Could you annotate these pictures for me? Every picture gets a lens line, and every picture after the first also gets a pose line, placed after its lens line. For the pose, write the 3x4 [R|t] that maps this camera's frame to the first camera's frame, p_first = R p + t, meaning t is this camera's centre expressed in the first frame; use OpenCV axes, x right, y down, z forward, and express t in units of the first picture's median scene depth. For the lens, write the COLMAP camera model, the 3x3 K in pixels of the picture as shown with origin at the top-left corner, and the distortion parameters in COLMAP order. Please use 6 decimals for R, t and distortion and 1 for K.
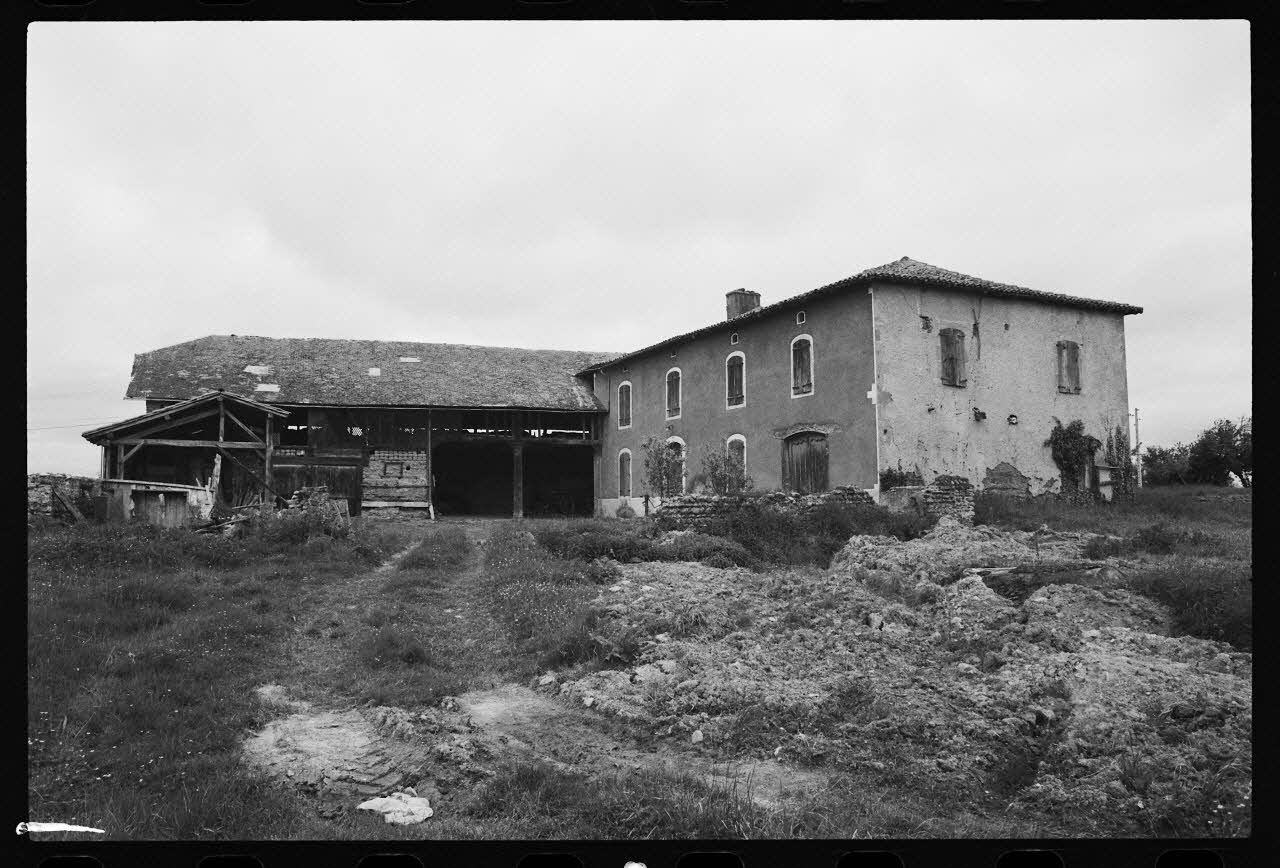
lens RADIAL K [[947.2, 0, 640.0], [0, 947.2, 434.0], [0, 0, 1]] dist [-0.096922, 0.139762]
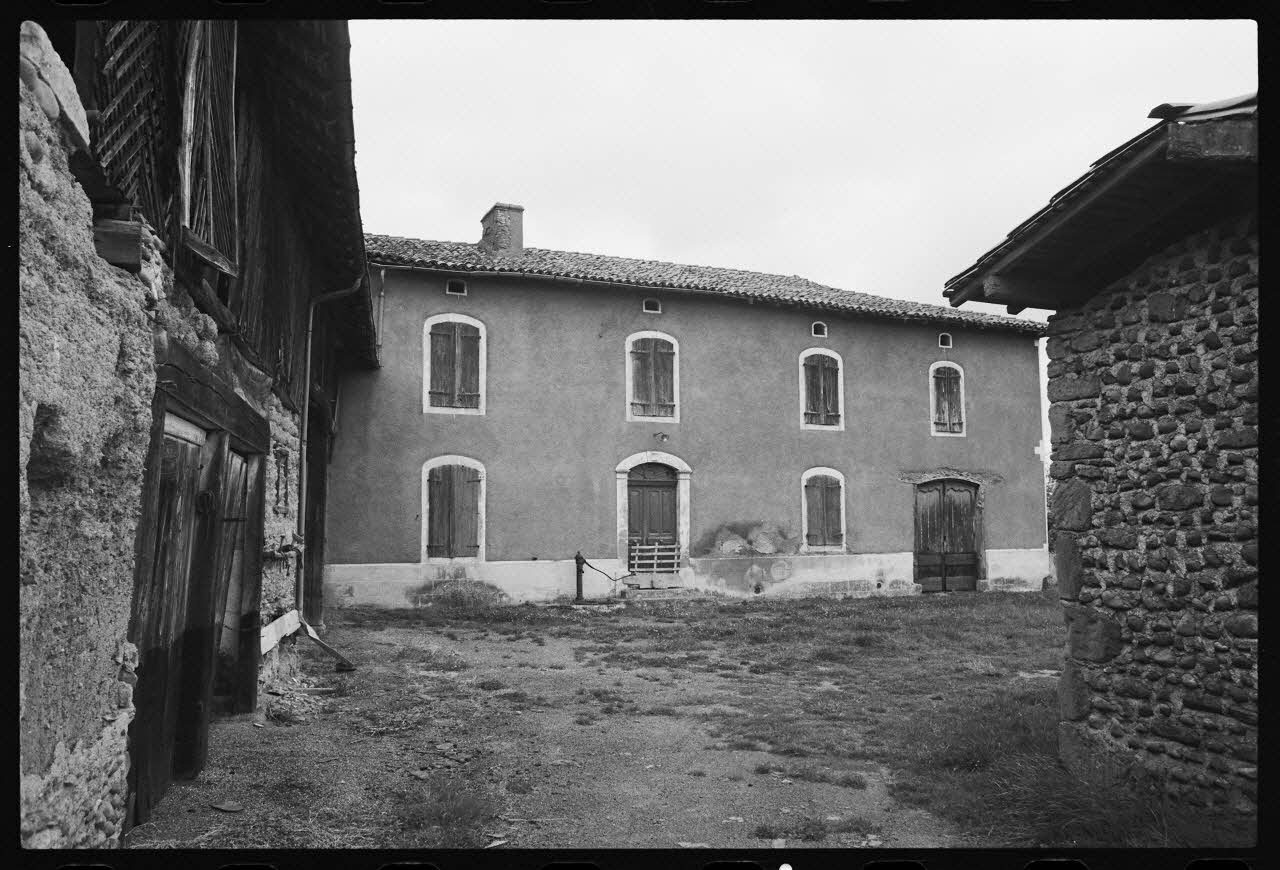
lens RADIAL K [[947.2, 0, 640.0], [0, 947.2, 435.0], [0, 0, 1]] dist [-0.096922, 0.139762]
pose [[0.064717, 0.105626, 0.992298, -0.657594], [-0.076947, 0.991950, -0.100571, 0.062693], [-0.994933, -0.069846, 0.072324, 1.199238]]
